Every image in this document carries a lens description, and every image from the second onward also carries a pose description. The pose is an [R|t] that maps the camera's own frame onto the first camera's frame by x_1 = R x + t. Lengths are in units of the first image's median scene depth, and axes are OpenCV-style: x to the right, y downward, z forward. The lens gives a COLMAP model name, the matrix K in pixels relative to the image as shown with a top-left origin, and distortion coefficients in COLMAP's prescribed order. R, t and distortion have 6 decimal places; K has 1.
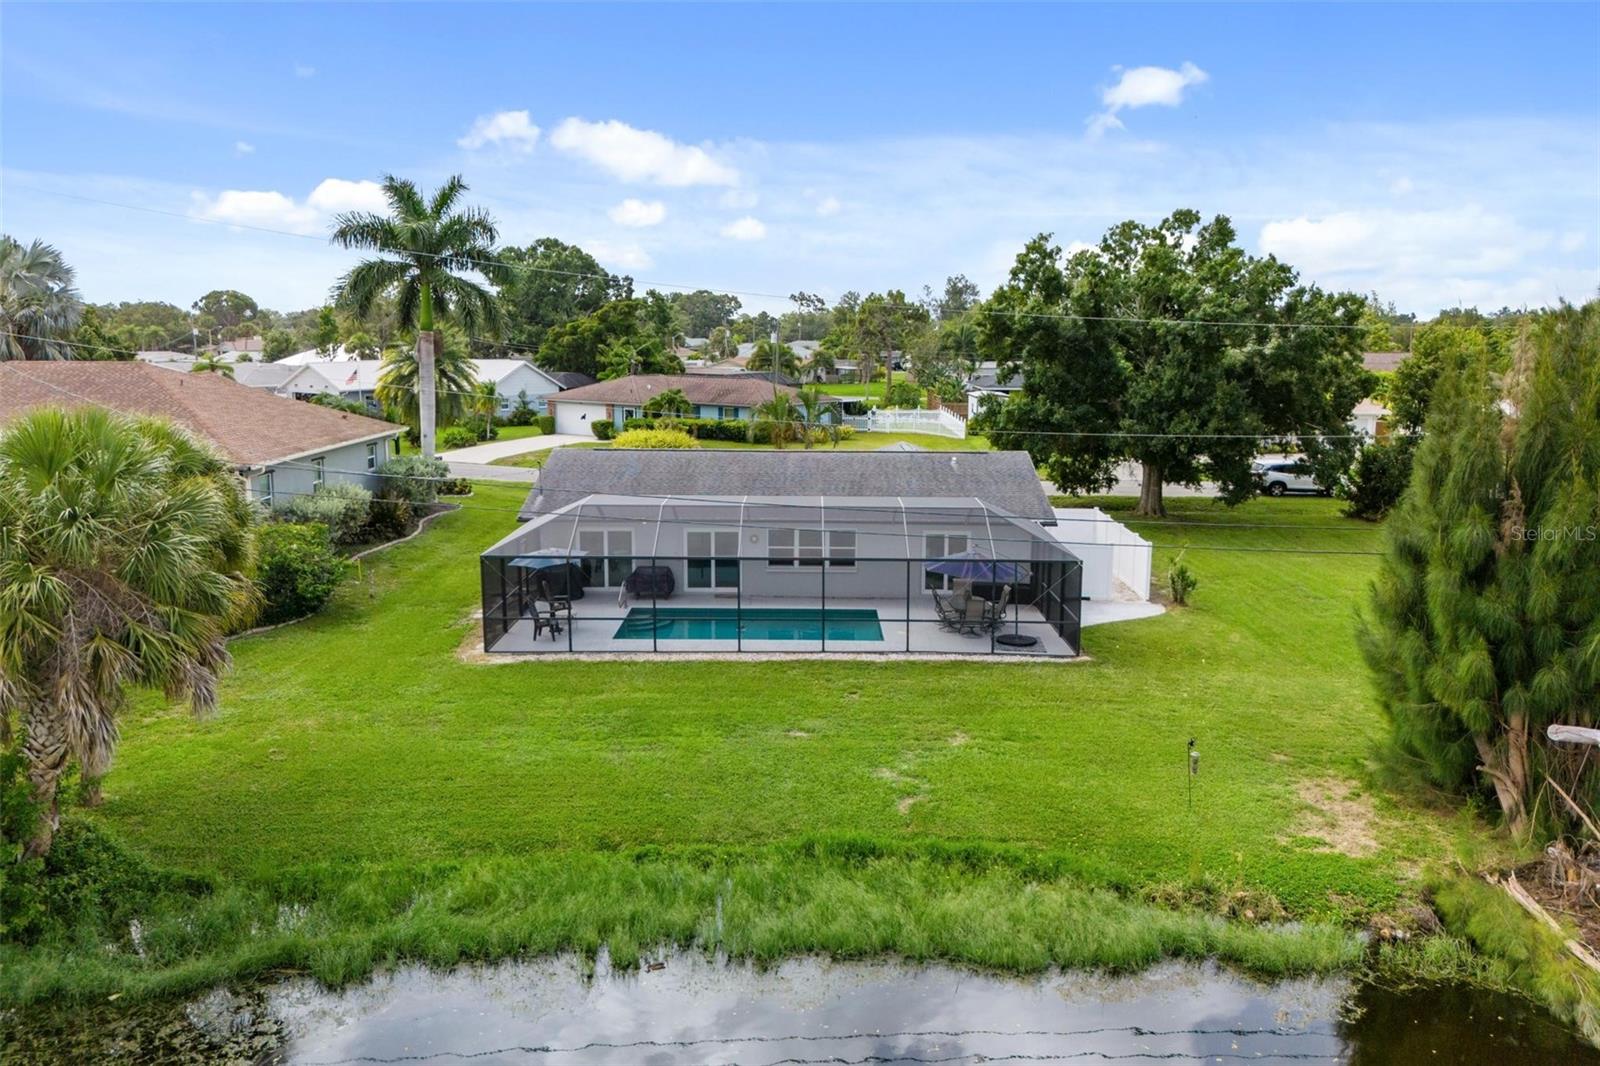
lens RADIAL K [[1192.1, 0, 800.0], [0, 1192.1, 533.0], [0, 0, 1]] dist [0.032439, -0.004260]
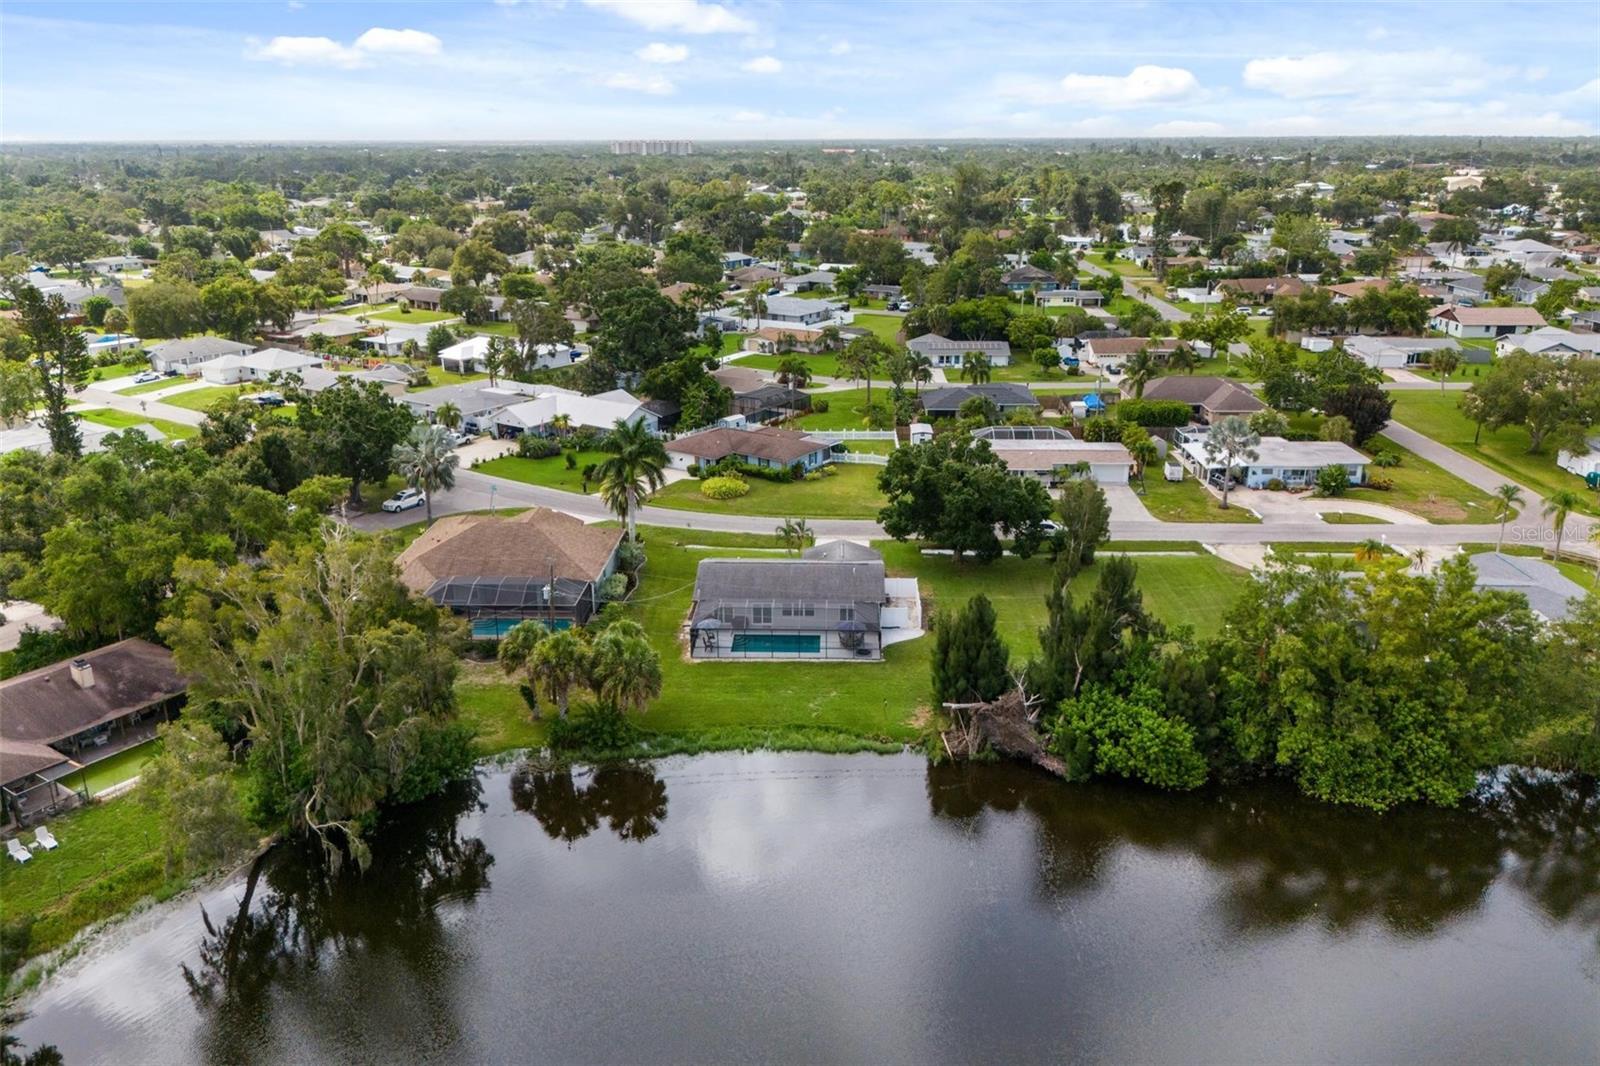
lens RADIAL K [[1188.9, 0, 800.0], [0, 1188.9, 533.0], [0, 0, 1]] dist [0.063213, -0.060349]
pose [[0.999700, -0.000267, -0.024480, 0.125768], [0.003902, 0.988892, 0.148583, -0.883984], [0.024169, -0.148634, 0.988597, -2.612293]]
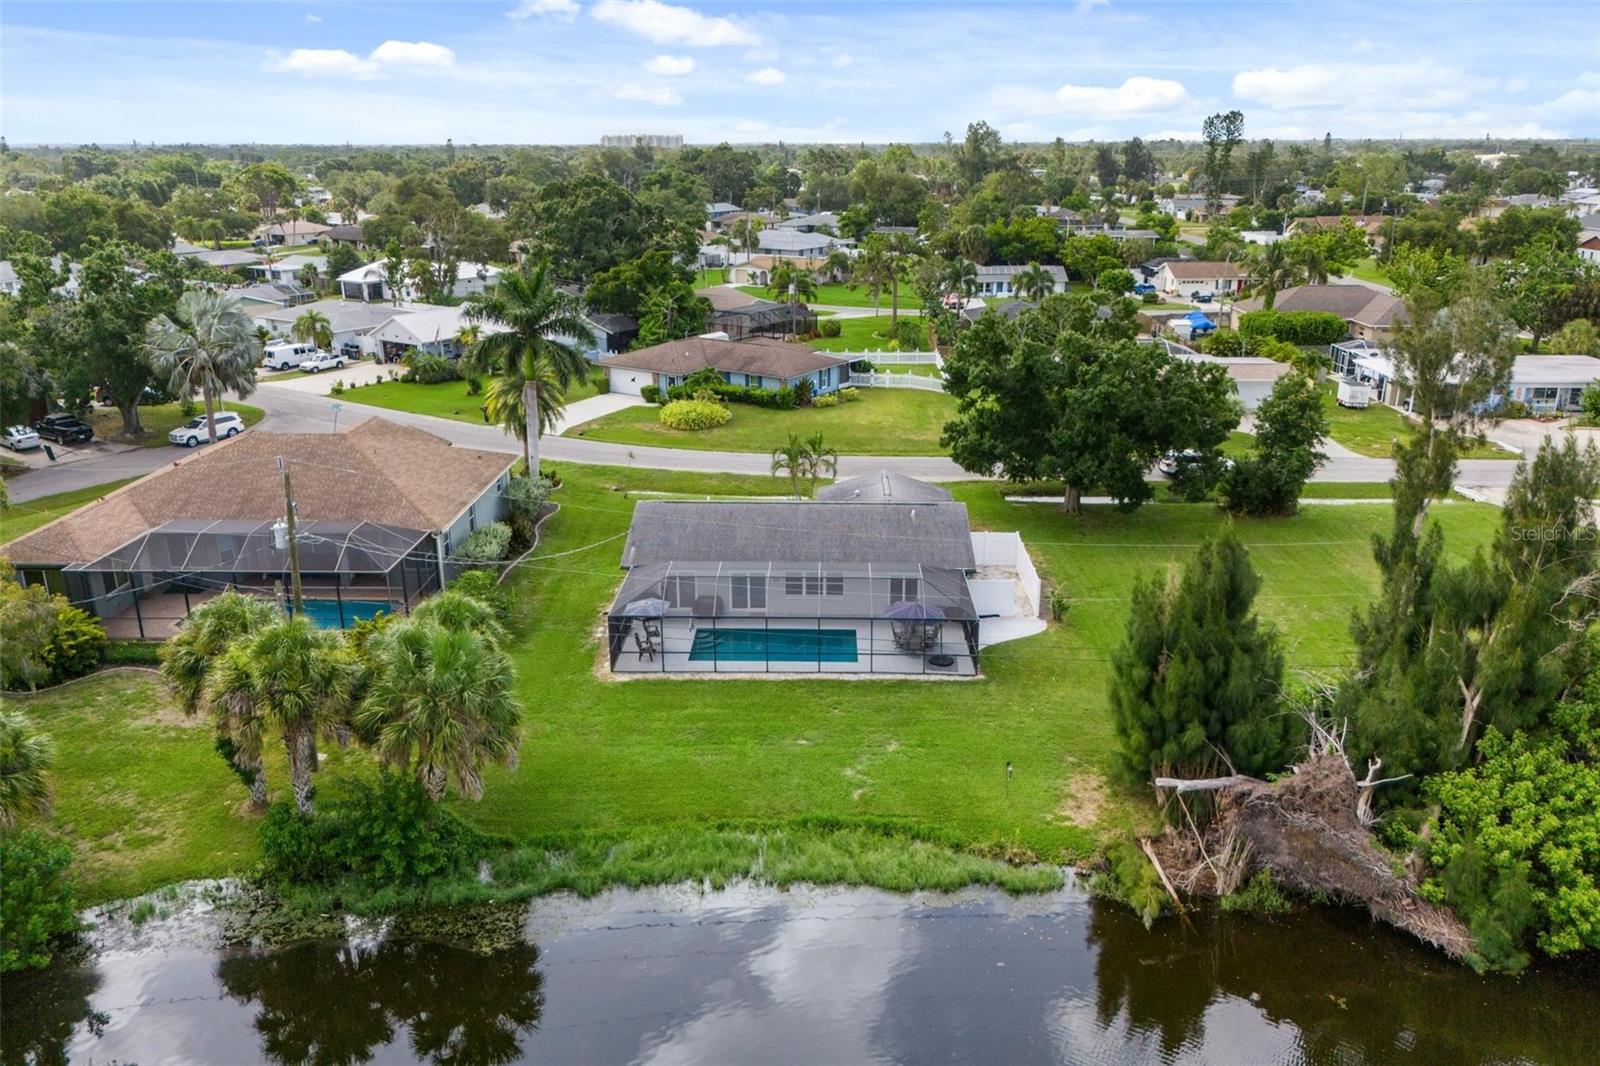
lens RADIAL K [[1188.9, 0, 800.0], [0, 1188.9, 533.0], [0, 0, 1]] dist [0.063213, -0.060349]
pose [[0.999833, -0.000944, -0.018259, 0.029831], [0.003560, 0.989596, 0.143832, -0.413141], [0.017933, -0.143873, 0.989434, -0.738516]]
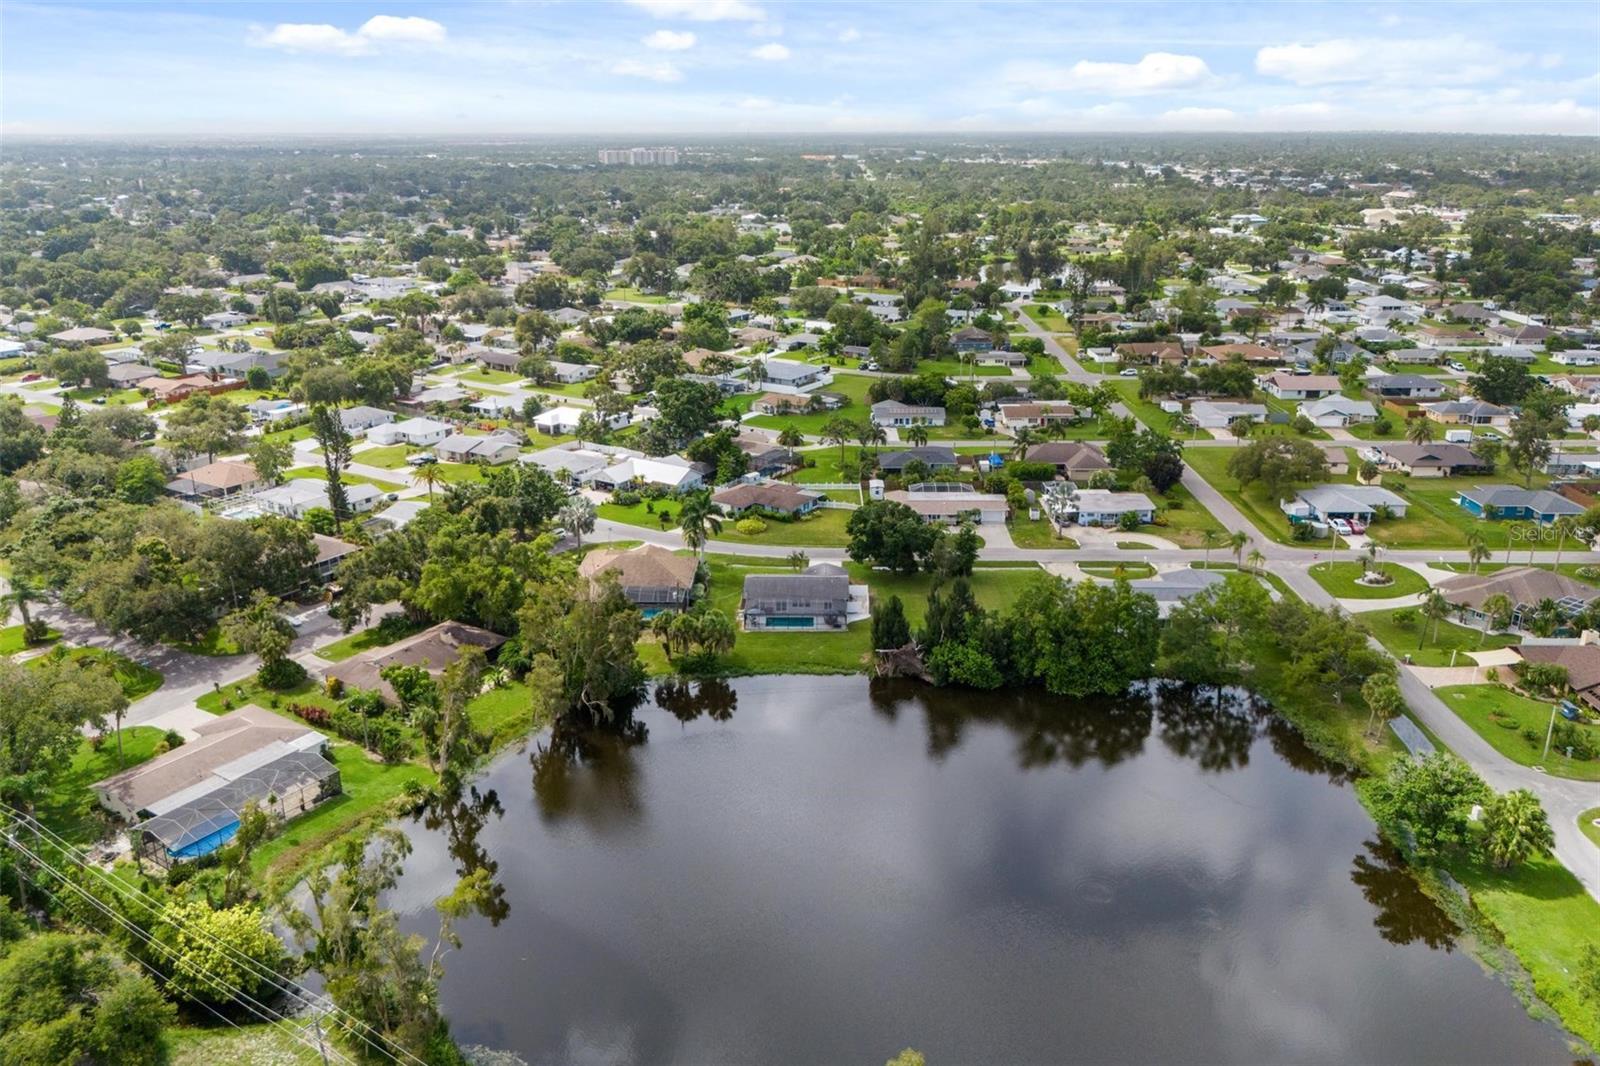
lens RADIAL K [[1188.9, 0, 800.0], [0, 1188.9, 533.0], [0, 0, 1]] dist [0.063213, -0.060349]
pose [[0.999937, -0.005144, -0.010001, 0.086362], [0.006637, 0.987816, 0.155487, -1.631996], [0.009080, -0.155544, 0.987787, -6.001467]]
